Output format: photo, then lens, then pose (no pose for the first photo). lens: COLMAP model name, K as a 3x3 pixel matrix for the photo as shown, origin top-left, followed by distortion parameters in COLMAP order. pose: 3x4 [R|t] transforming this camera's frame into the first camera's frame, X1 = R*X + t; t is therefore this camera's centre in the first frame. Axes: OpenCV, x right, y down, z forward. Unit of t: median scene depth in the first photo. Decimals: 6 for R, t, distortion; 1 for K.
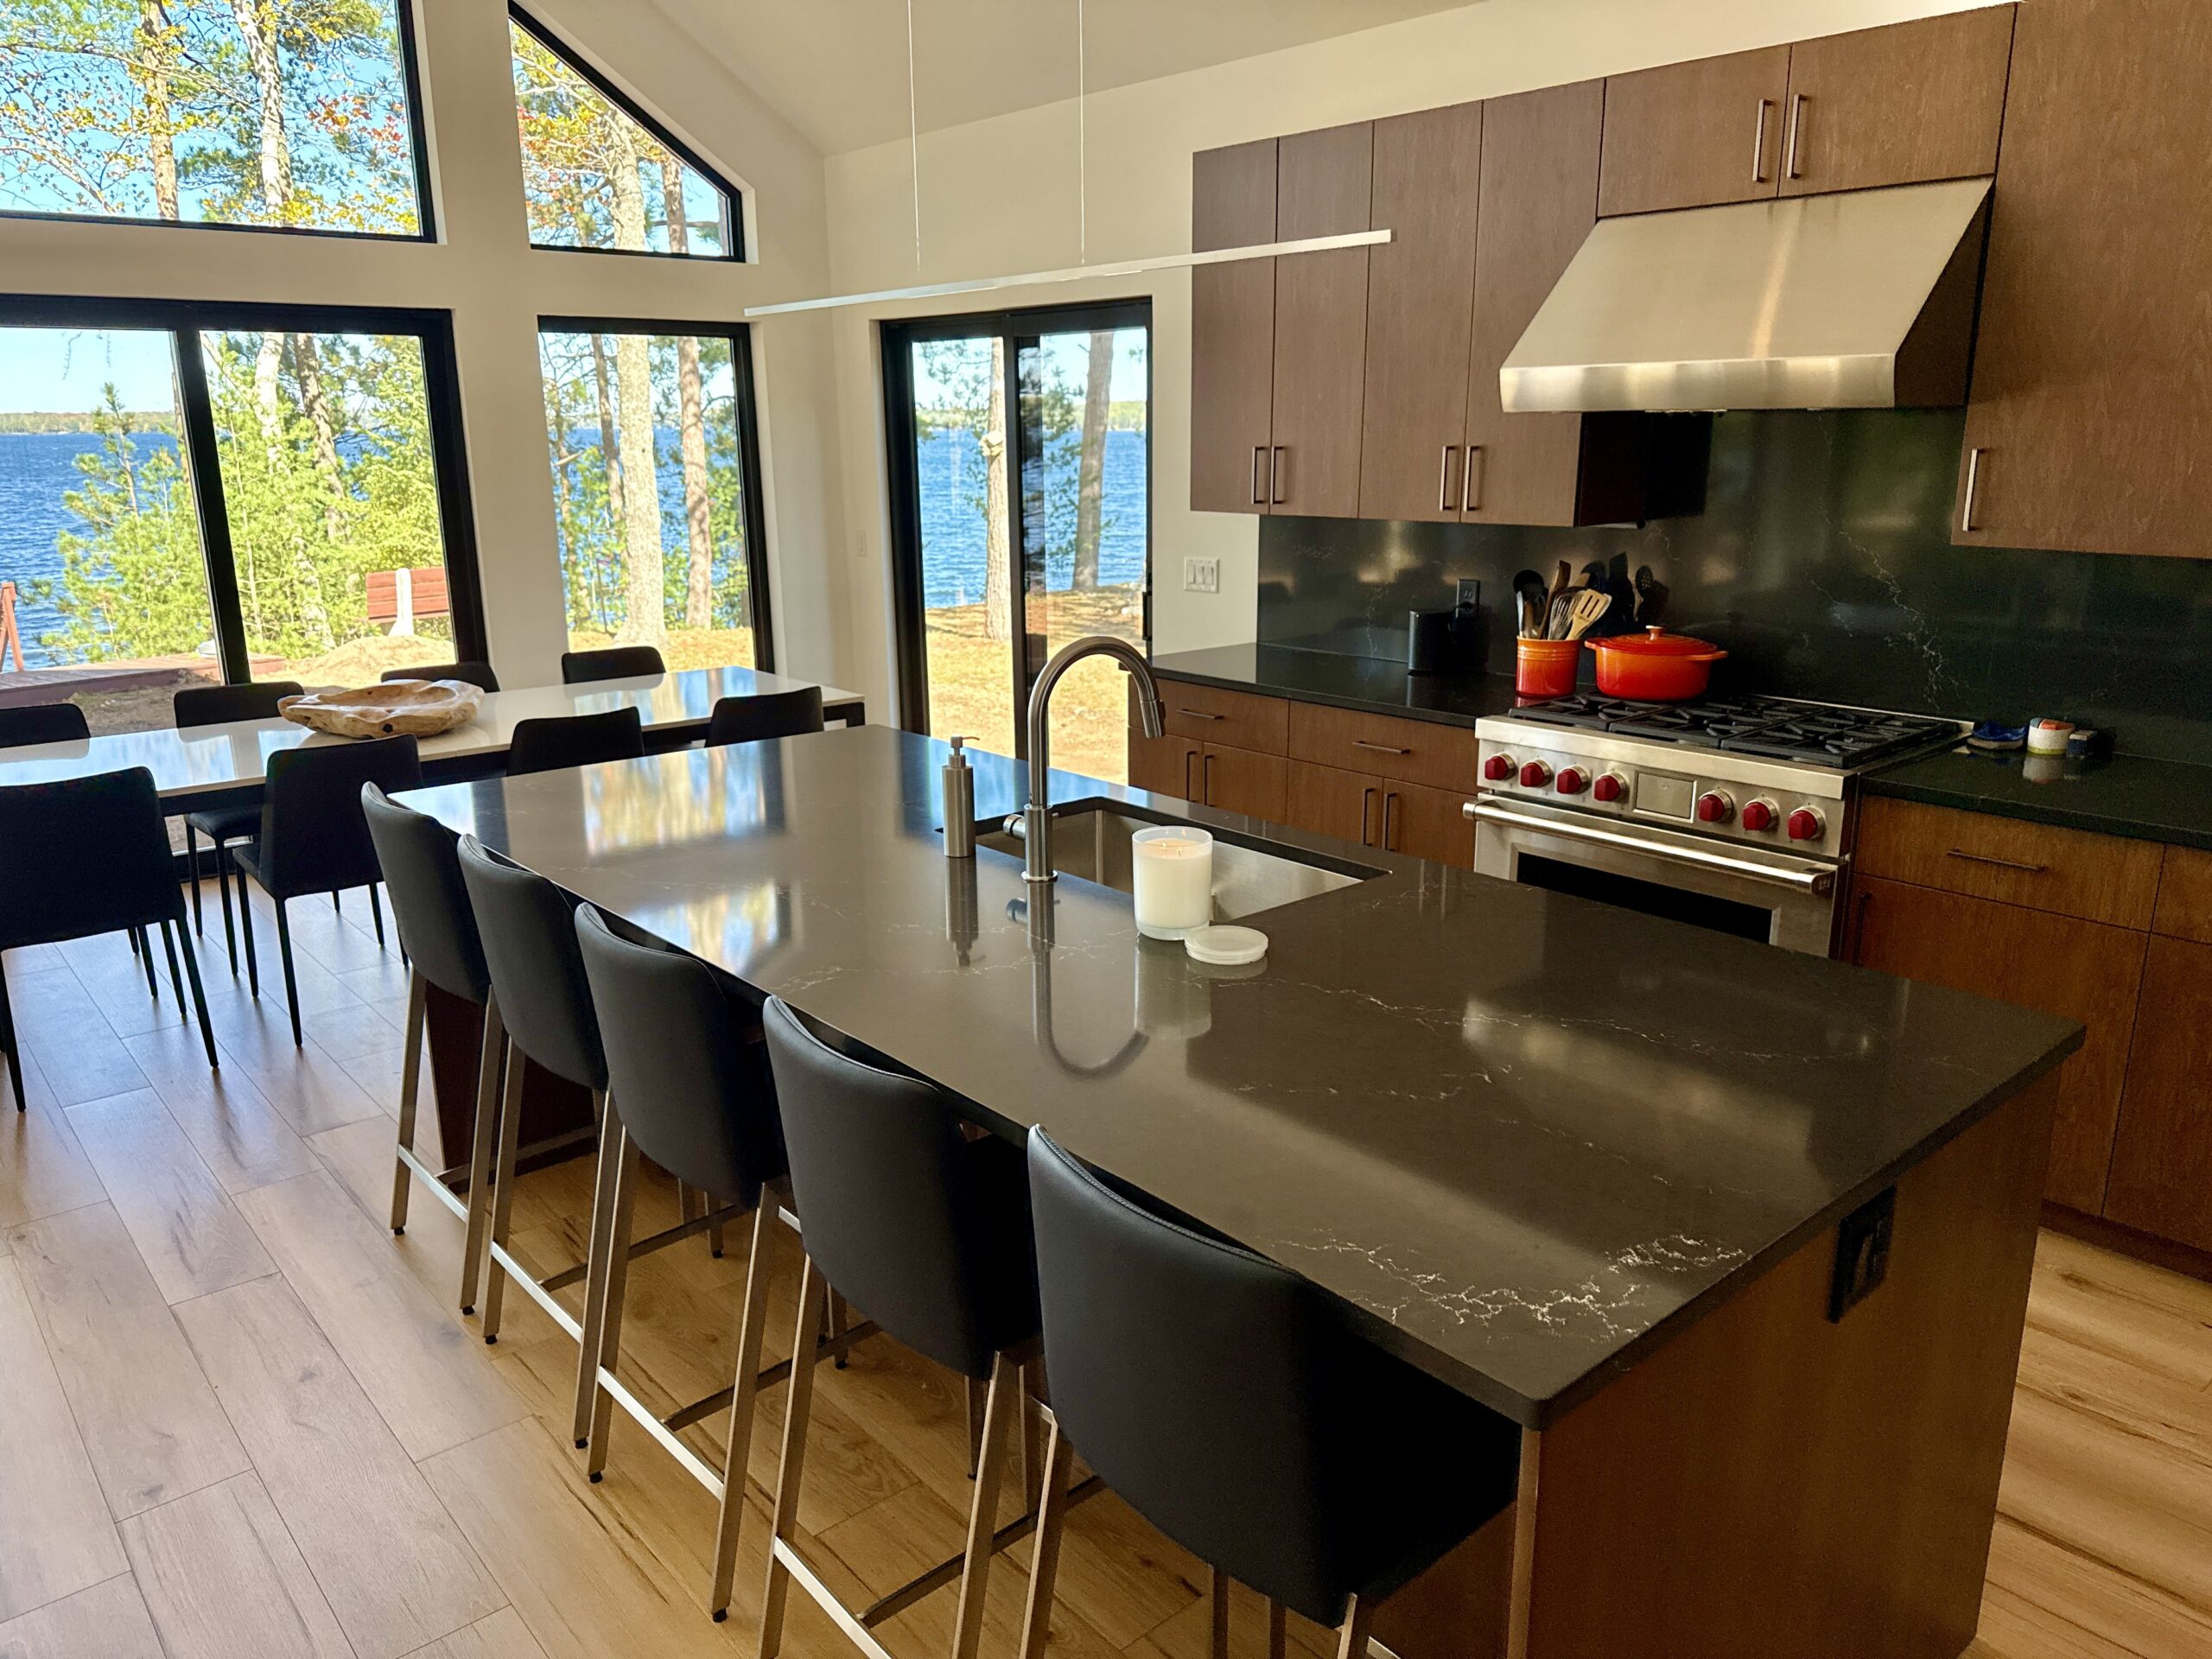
lens RADIAL K [[1561.5, 0, 1106.6], [0, 1561.5, 829.1], [0, 0, 1]] dist [0.033232, -0.008493]
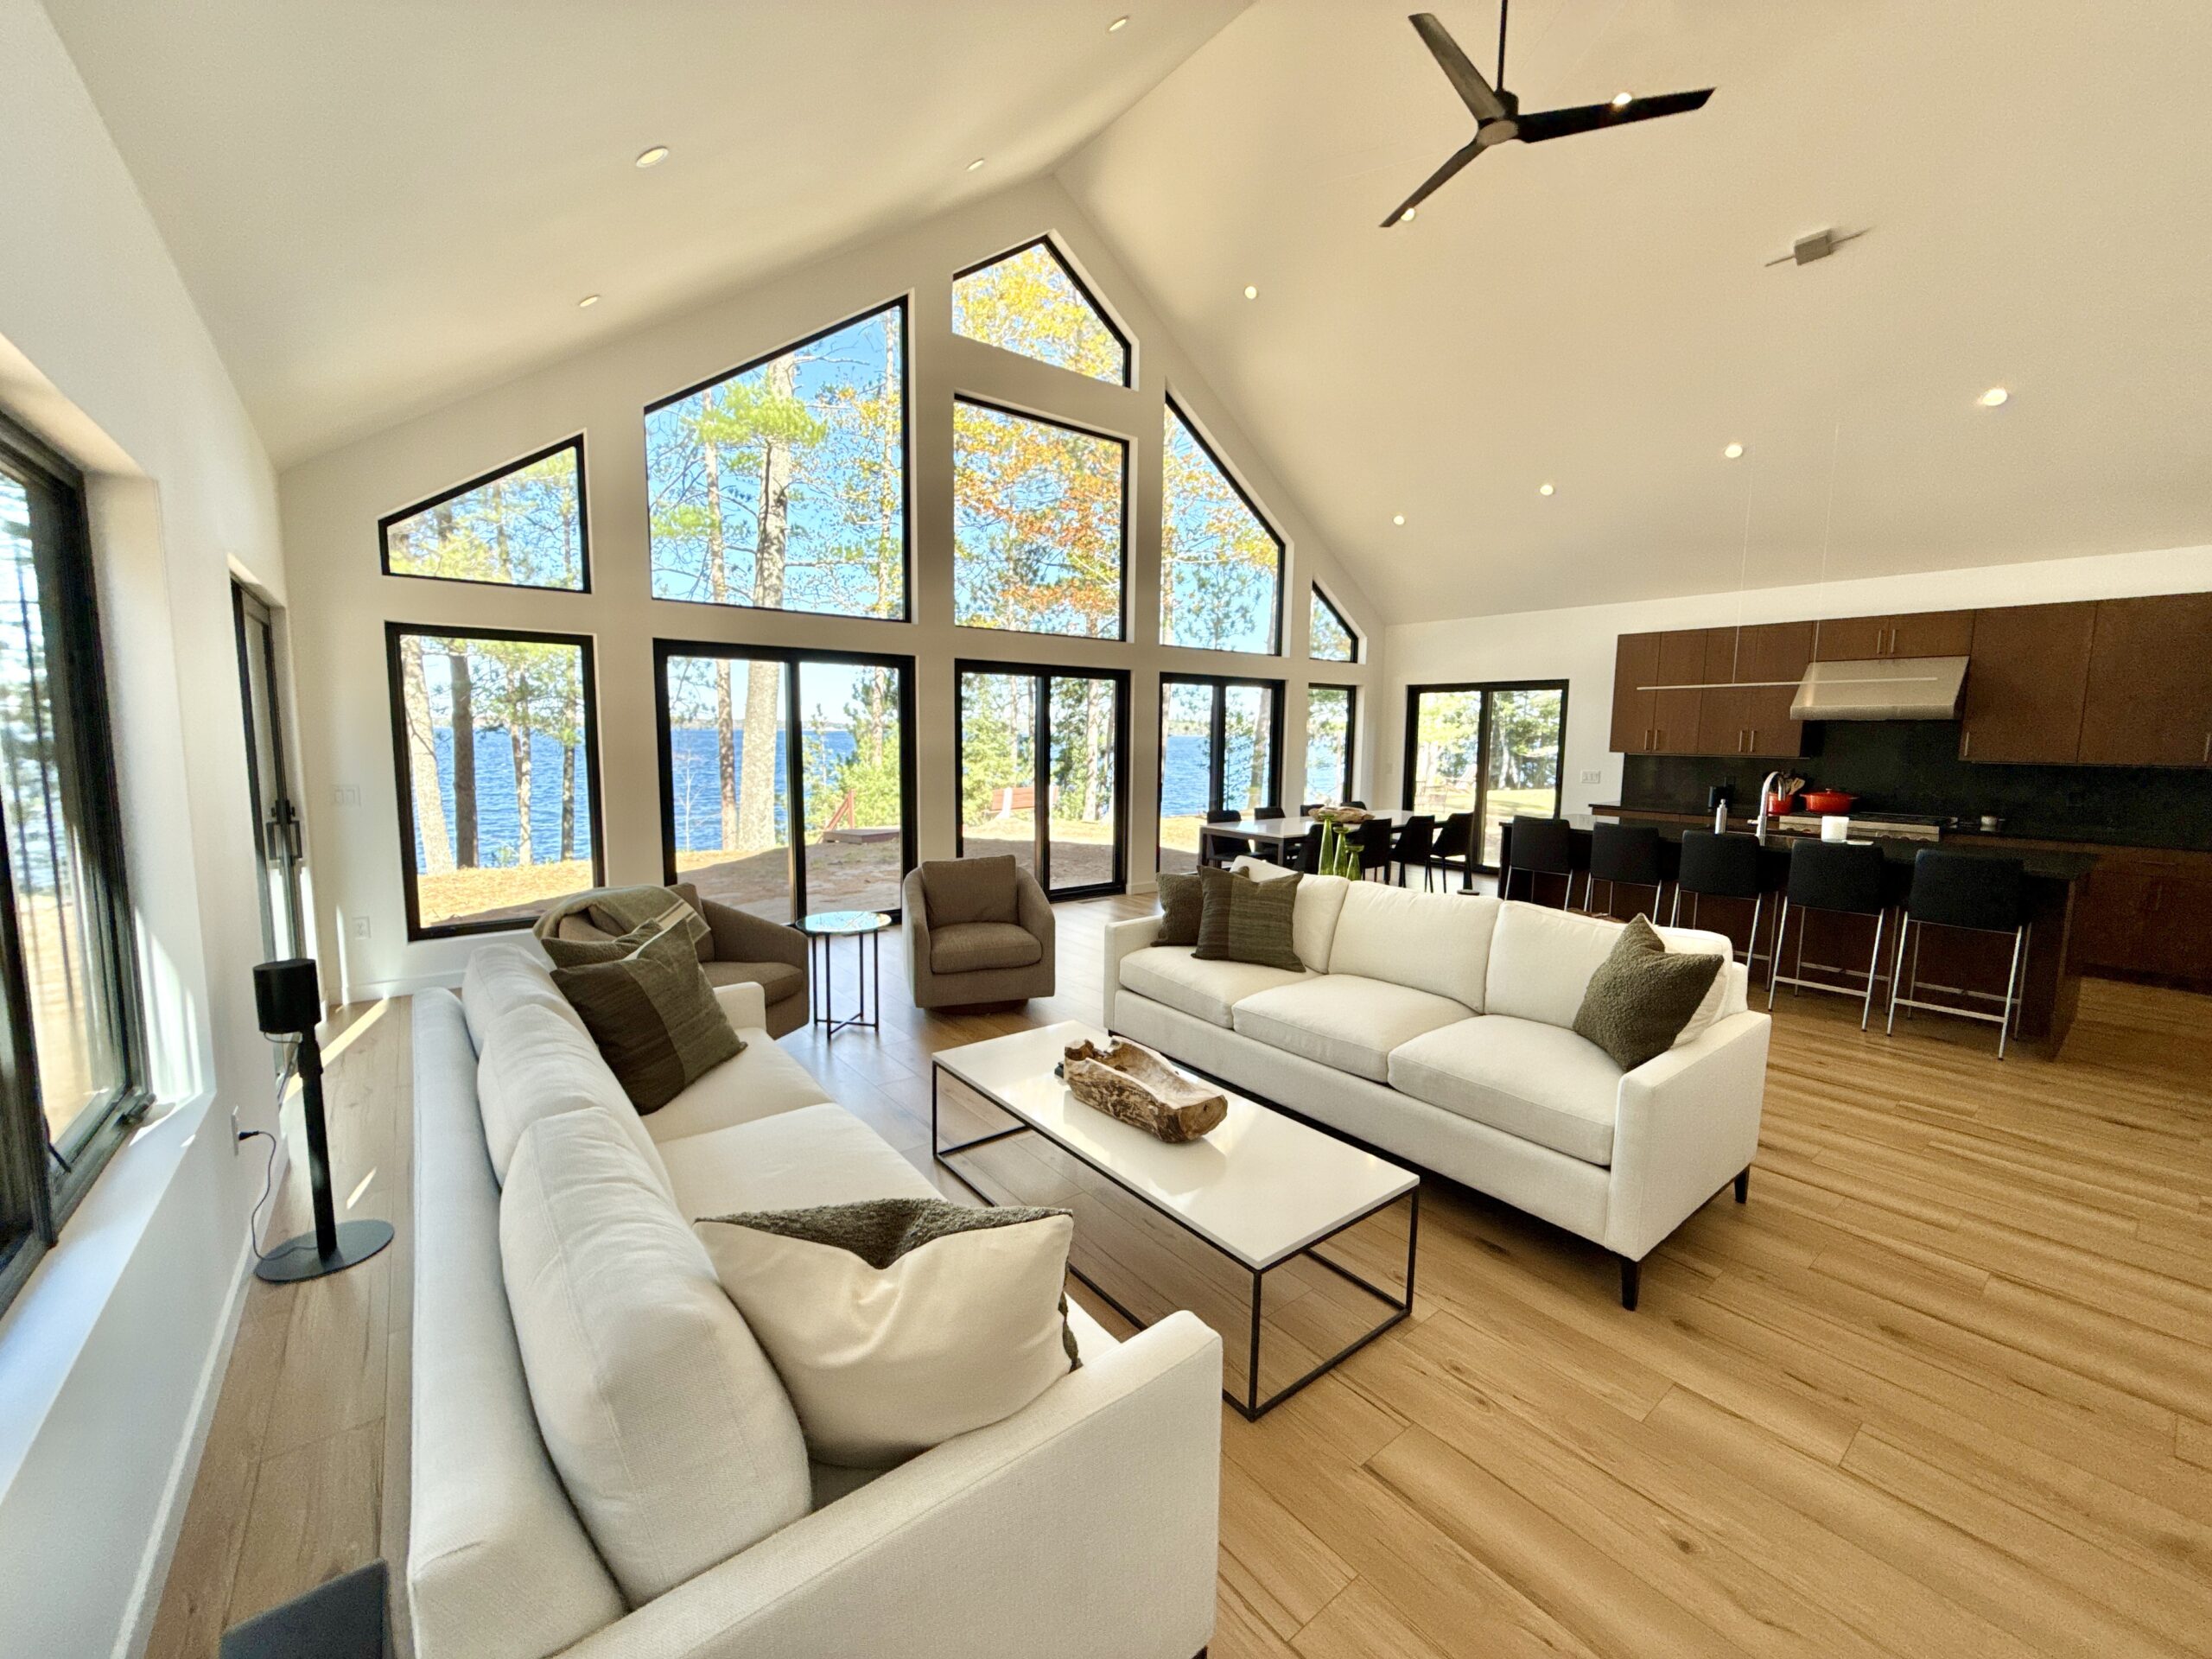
lens RADIAL K [[886.9, 0, 1113.0], [0, 886.9, 818.4], [0, 0, 1]] dist [0.008875, -0.000111]
pose [[0.998801, 0.020165, -0.044612, -0.973278], [-0.026721, 0.988075, -0.151634, 0.229846], [0.041023, 0.152645, 0.987429, -0.773686]]
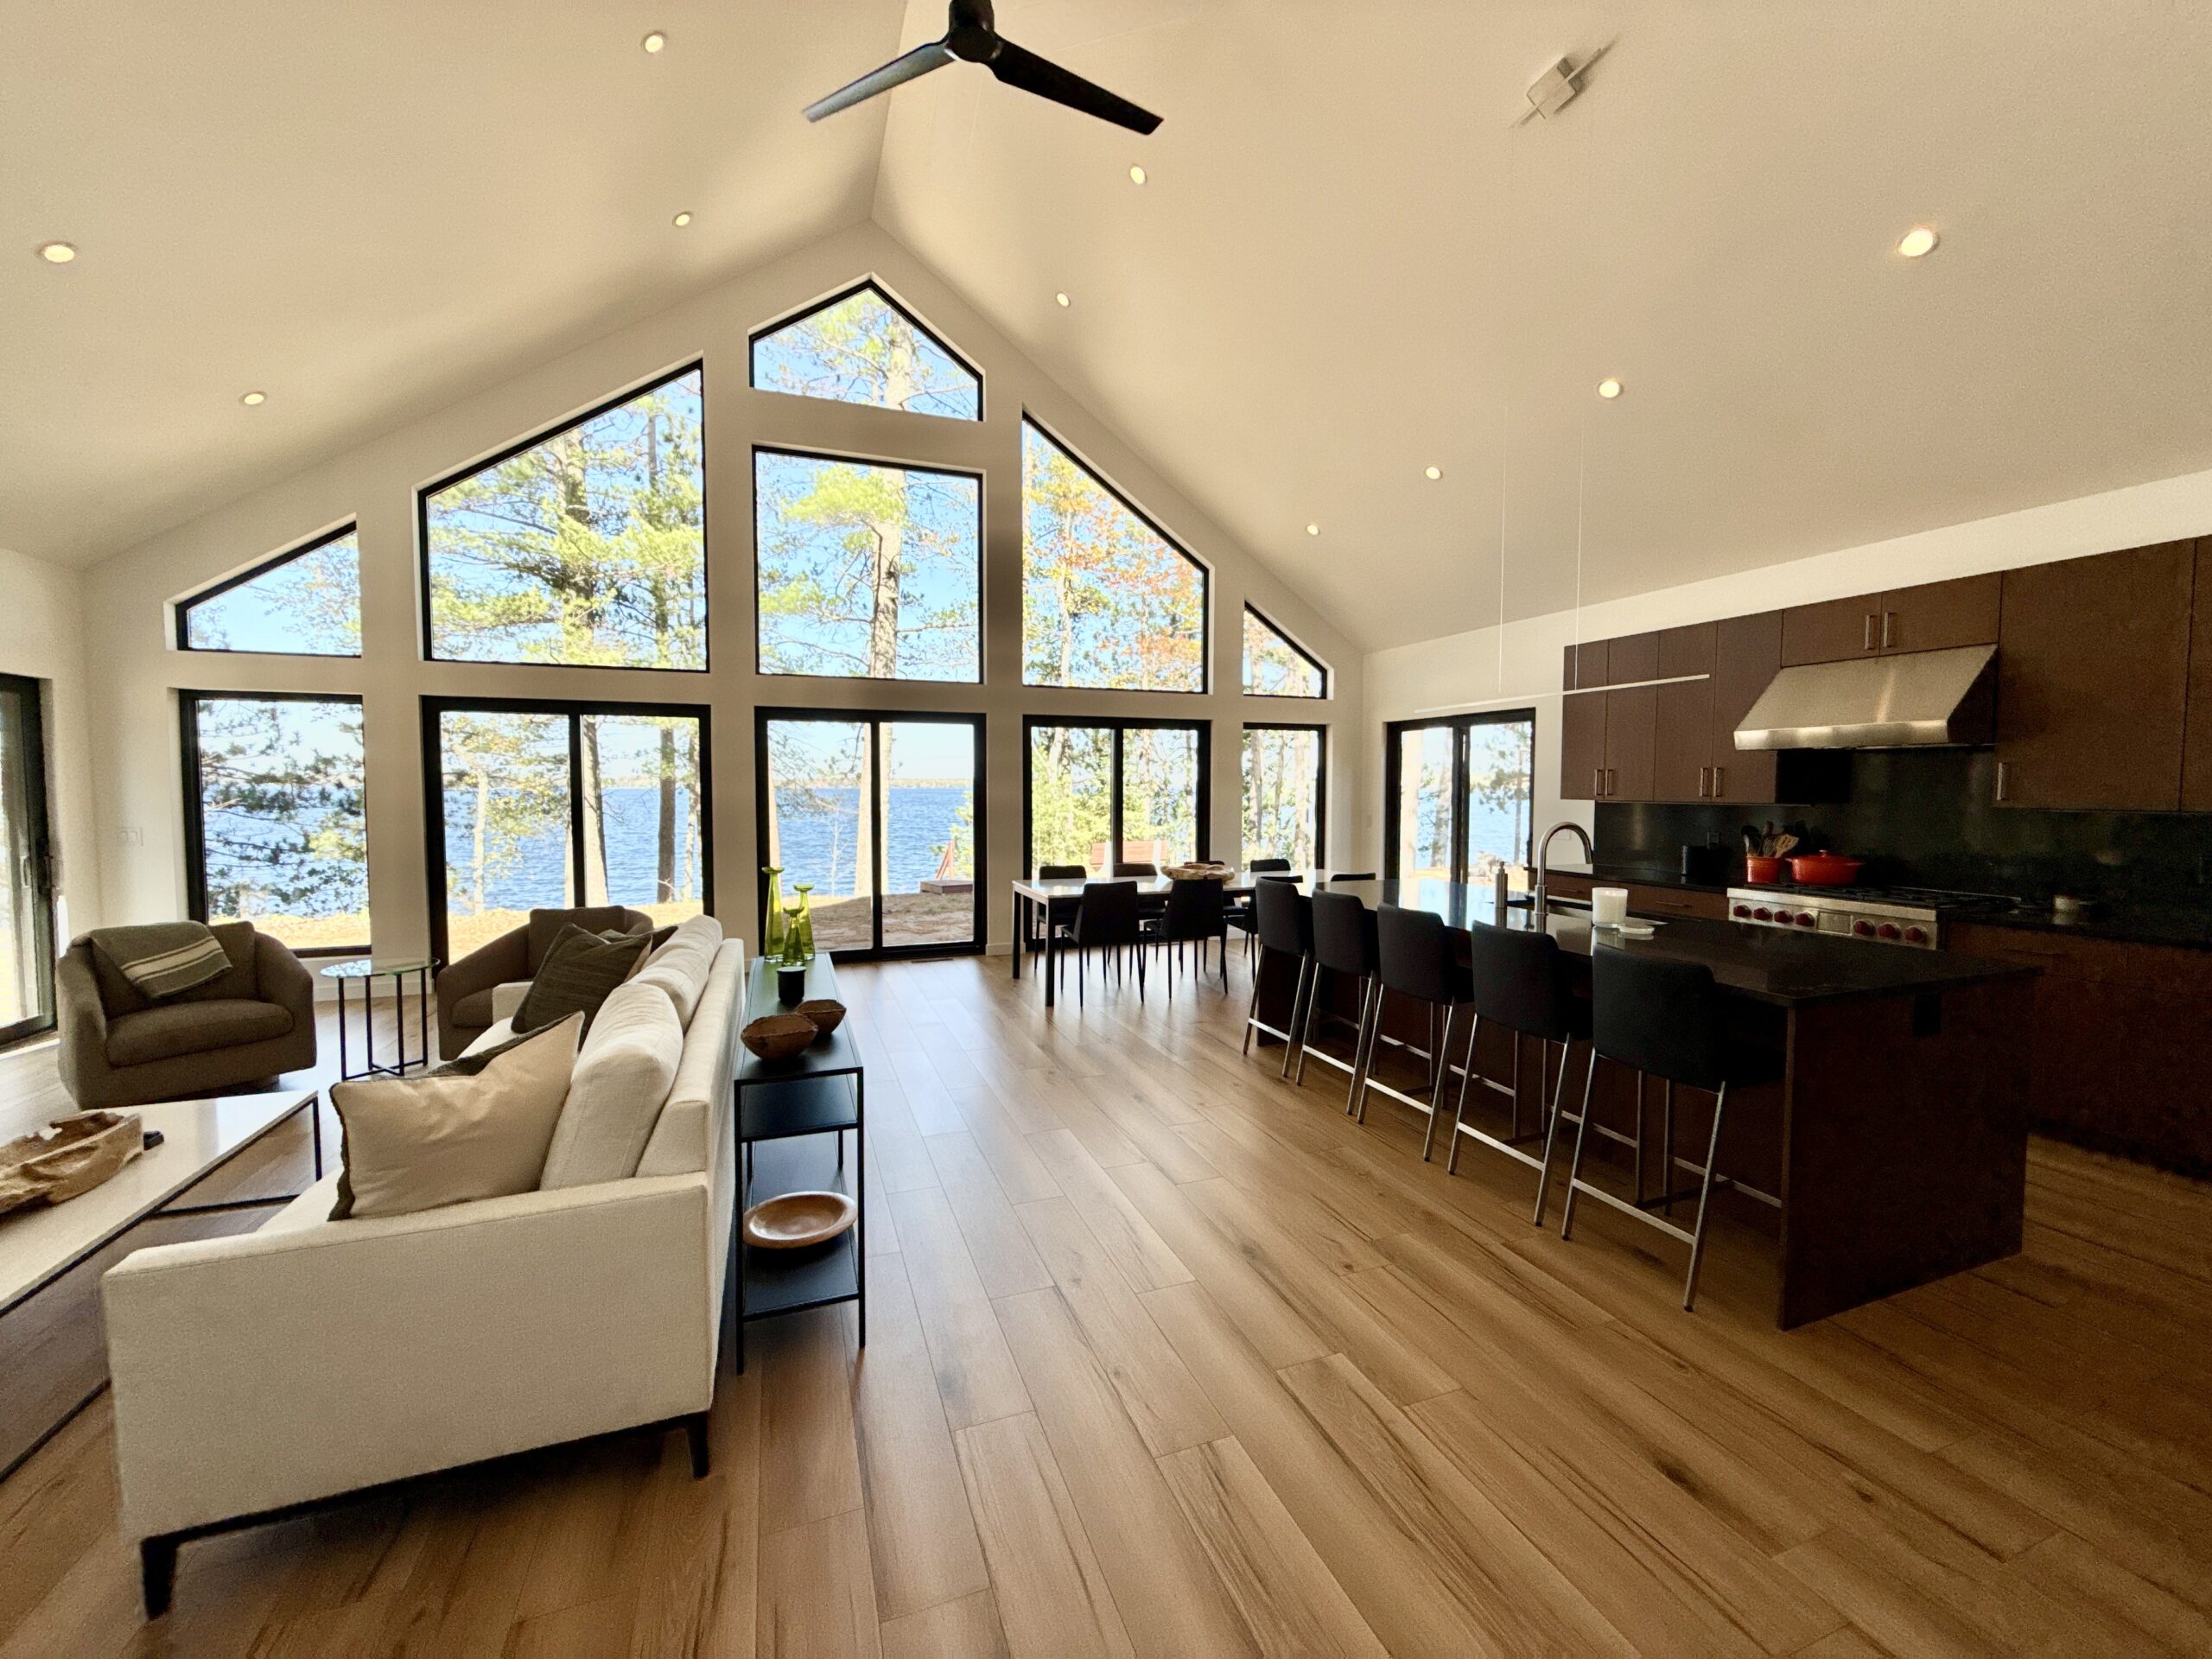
lens RADIAL K [[886.9, 0, 1105.3], [0, 886.9, 814.5], [0, 0, 1]] dist [0.008875, -0.000111]
pose [[0.937340, 0.017718, -0.347966, -0.136934], [-0.092753, 0.975356, -0.200194, 0.151319], [0.335843, 0.219925, 0.915883, -0.421664]]
